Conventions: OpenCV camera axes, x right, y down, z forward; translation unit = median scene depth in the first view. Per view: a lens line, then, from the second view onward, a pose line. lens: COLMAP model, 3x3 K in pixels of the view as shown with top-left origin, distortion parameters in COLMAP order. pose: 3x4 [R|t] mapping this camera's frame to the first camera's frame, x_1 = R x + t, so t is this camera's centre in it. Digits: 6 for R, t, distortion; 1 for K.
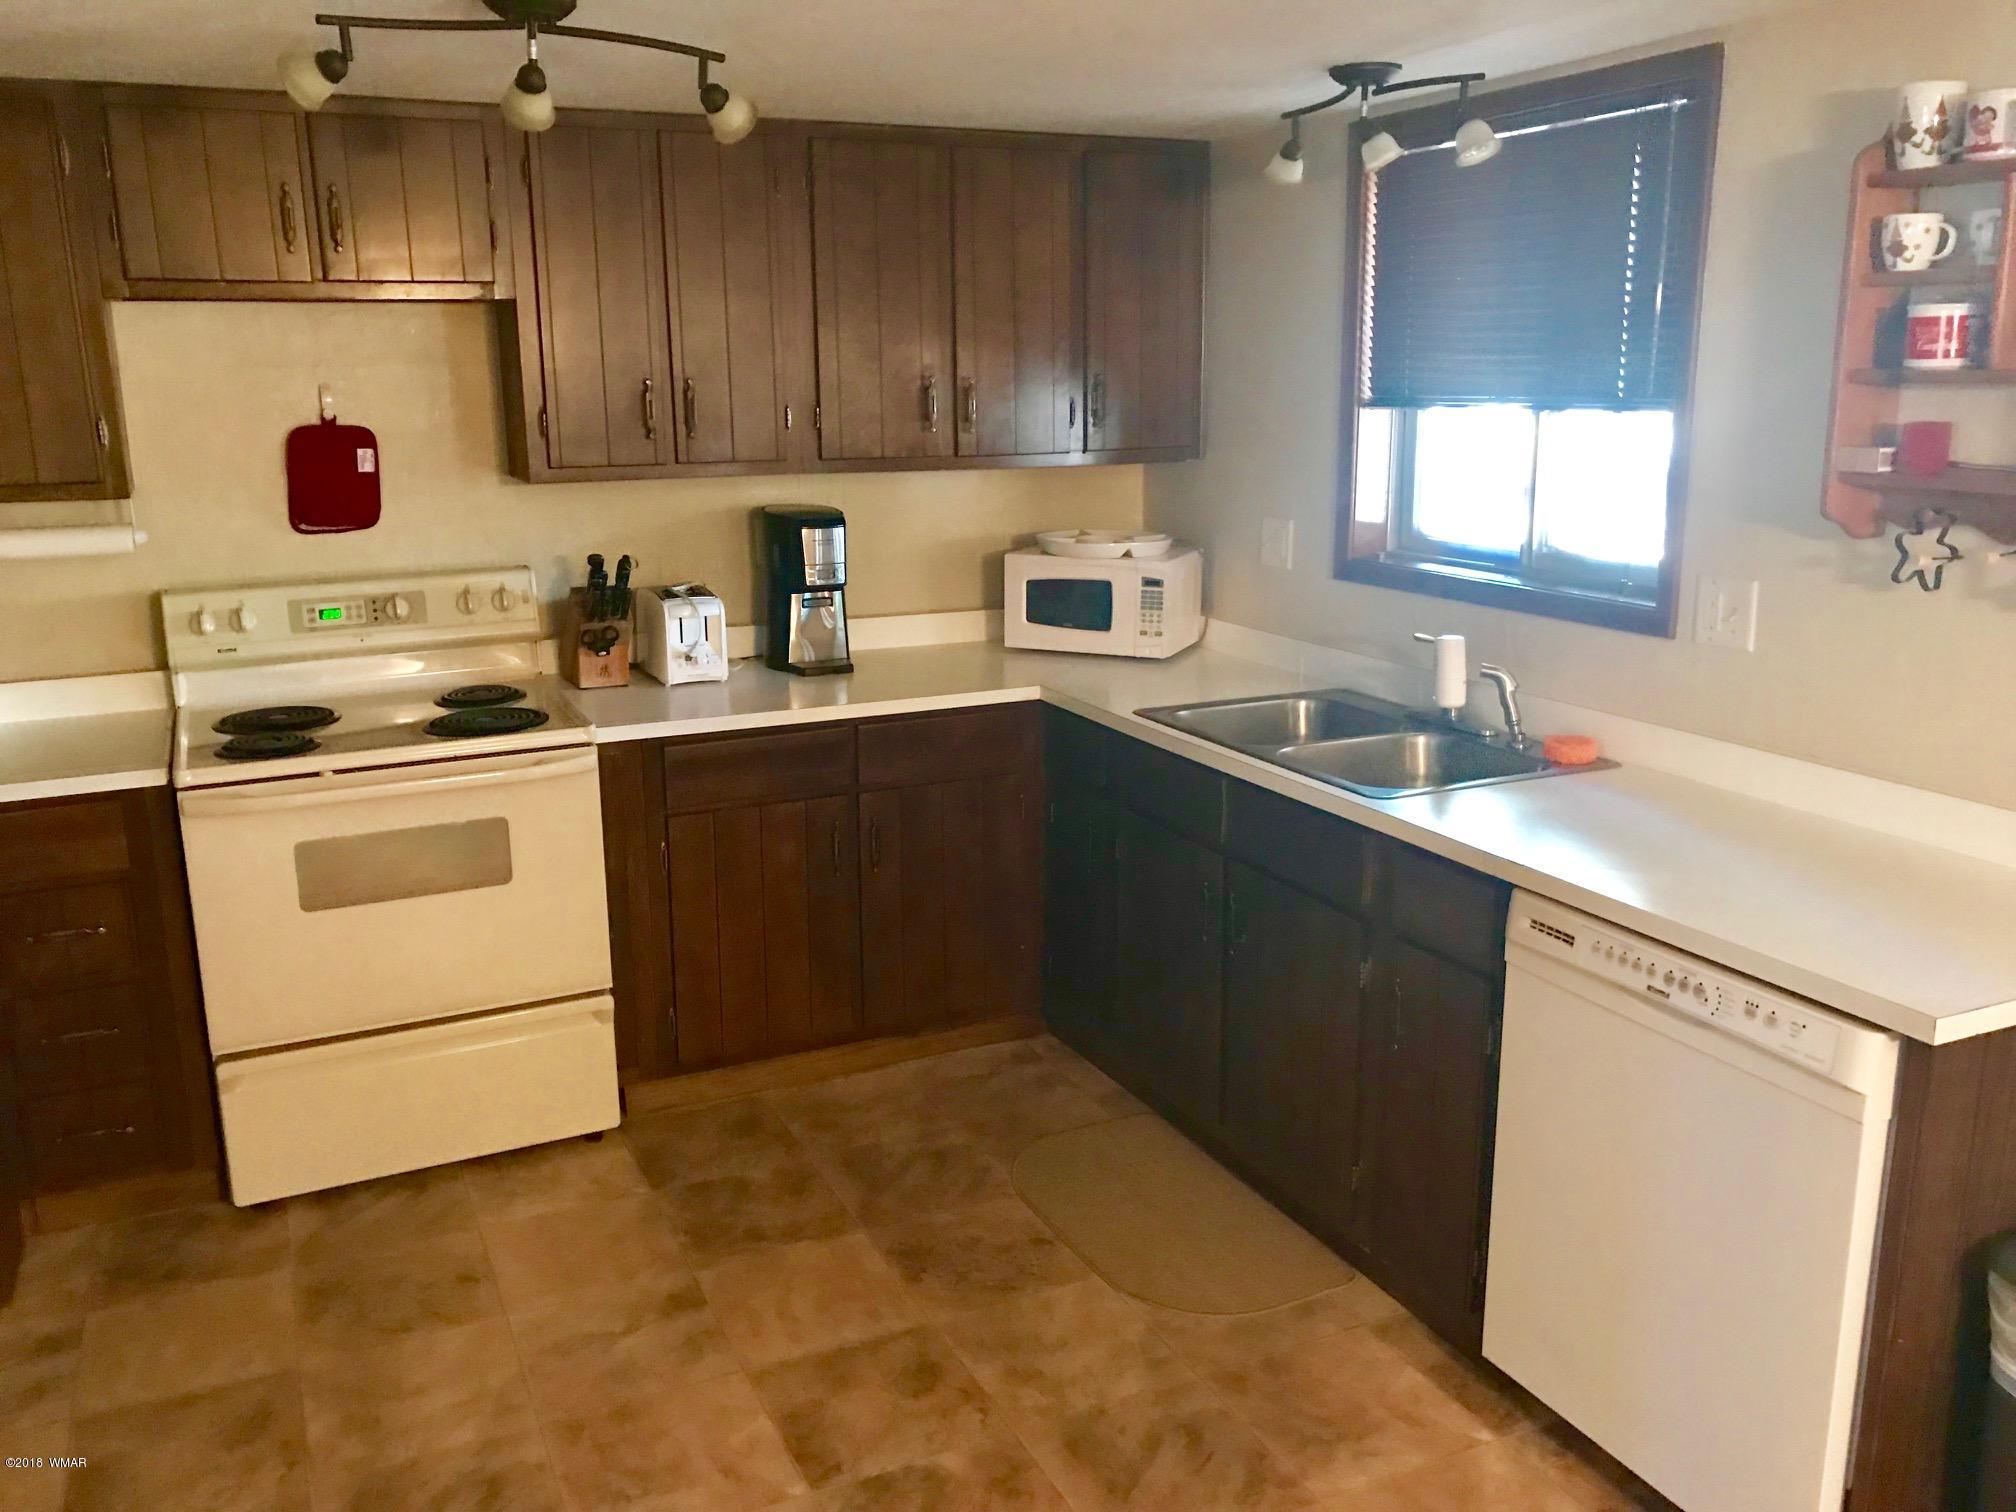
lens RADIAL K [[1657.5, 0, 1011.1], [0, 1657.5, 760.1], [0, 0, 1]] dist [0.011663, 0.002168]
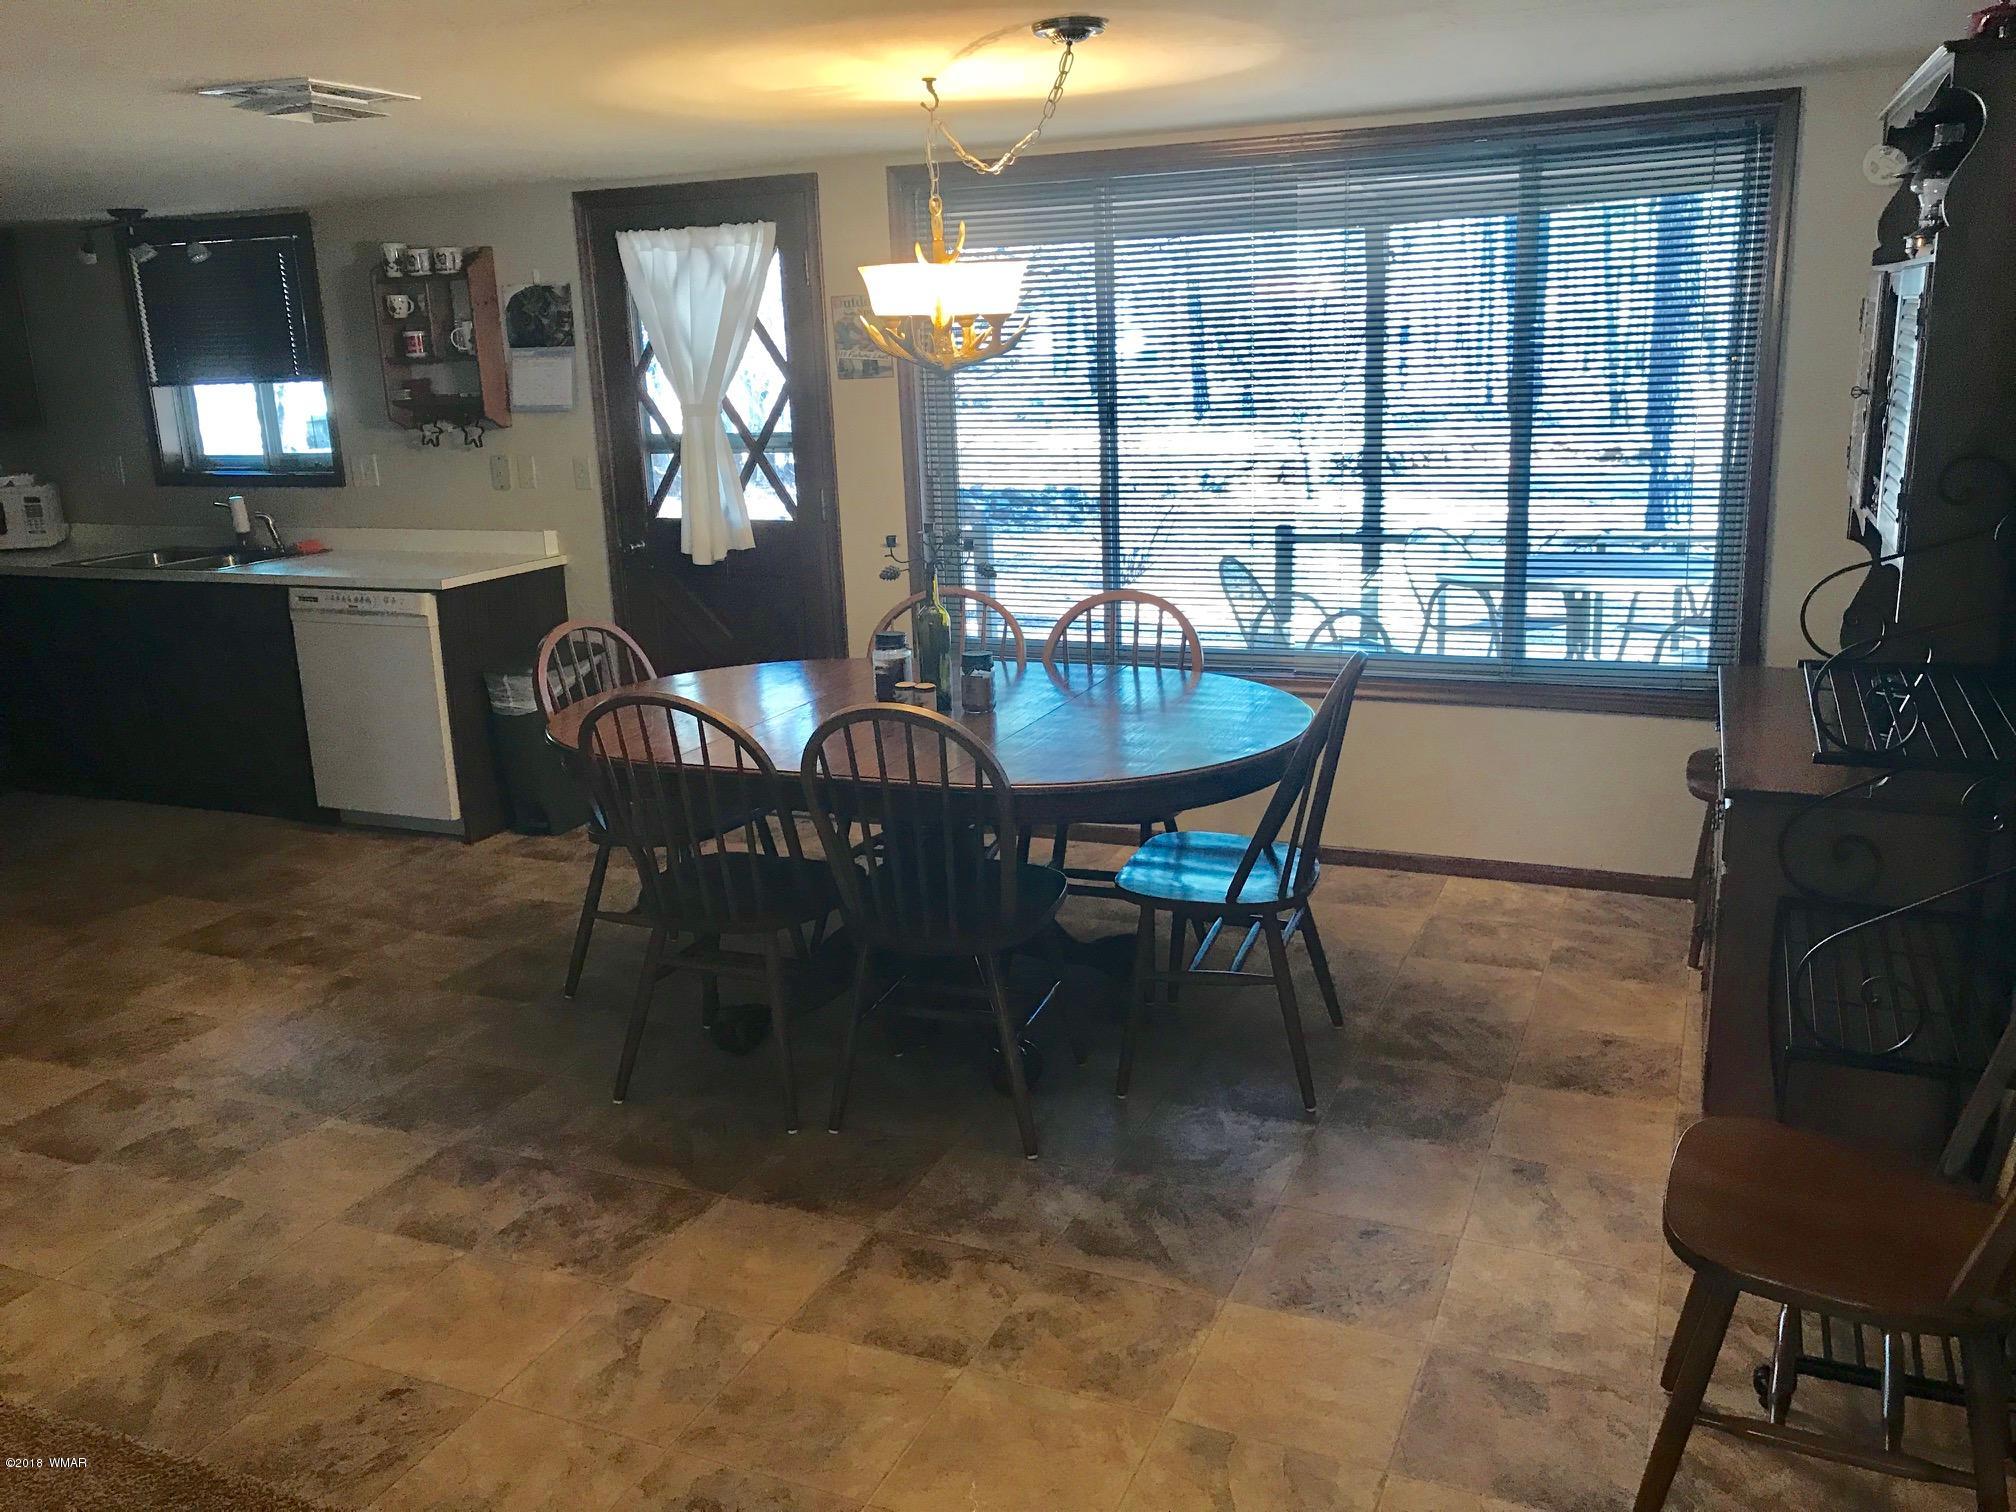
lens RADIAL K [[1657.5, 0, 1013.6], [0, 1657.5, 753.7], [0, 0, 1]] dist [0.011663, 0.002168]
pose [[0.753535, -0.176893, 0.633162, -0.385963], [0.179211, 0.981915, 0.061046, 0.303171], [-0.632510, 0.067469, 0.771608, -1.228861]]
